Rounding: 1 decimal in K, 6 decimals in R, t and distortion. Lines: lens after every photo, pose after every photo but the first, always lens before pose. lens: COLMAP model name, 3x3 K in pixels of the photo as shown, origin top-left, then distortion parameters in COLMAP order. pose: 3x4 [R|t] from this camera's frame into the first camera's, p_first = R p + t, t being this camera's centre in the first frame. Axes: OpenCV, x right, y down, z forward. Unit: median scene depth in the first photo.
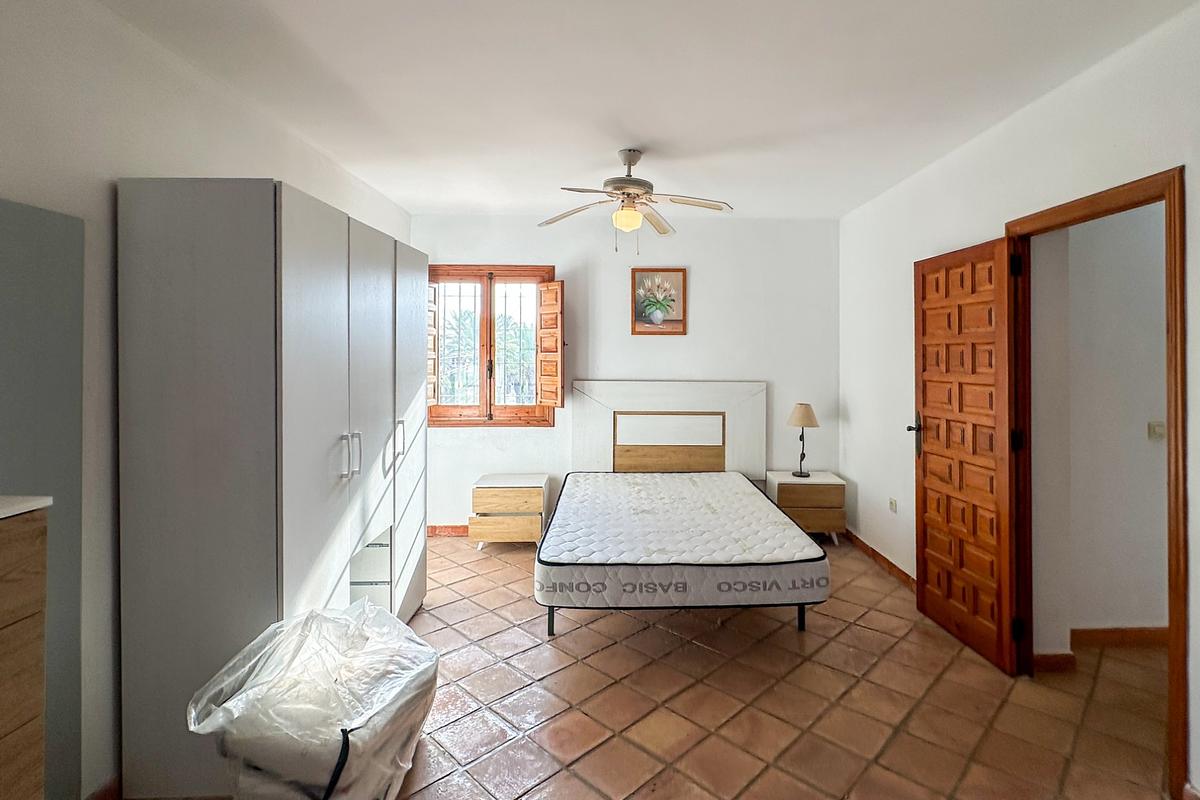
lens RADIAL K [[587.6, 0, 603.1], [0, 587.6, 346.5], [0, 0, 1]] dist [-0.000035, 0.000240]
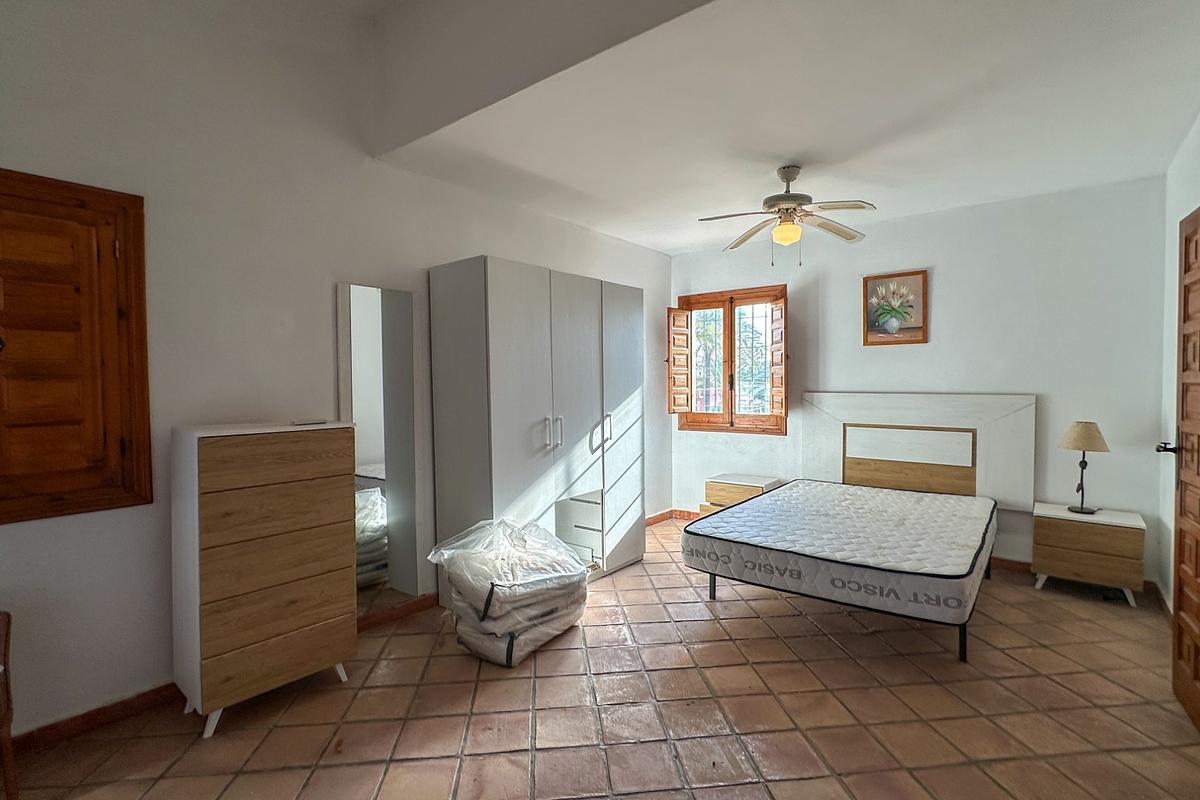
lens RADIAL K [[567.8, 0, 597.6], [0, 567.8, 396.4], [0, 0, 1]] dist [0.002897, -0.000015]
pose [[0.763558, 0.008502, -0.645684, 0.330792], [0.013121, 0.999503, 0.028678, 0.032131], [0.645606, -0.030370, 0.763066, -0.008799]]
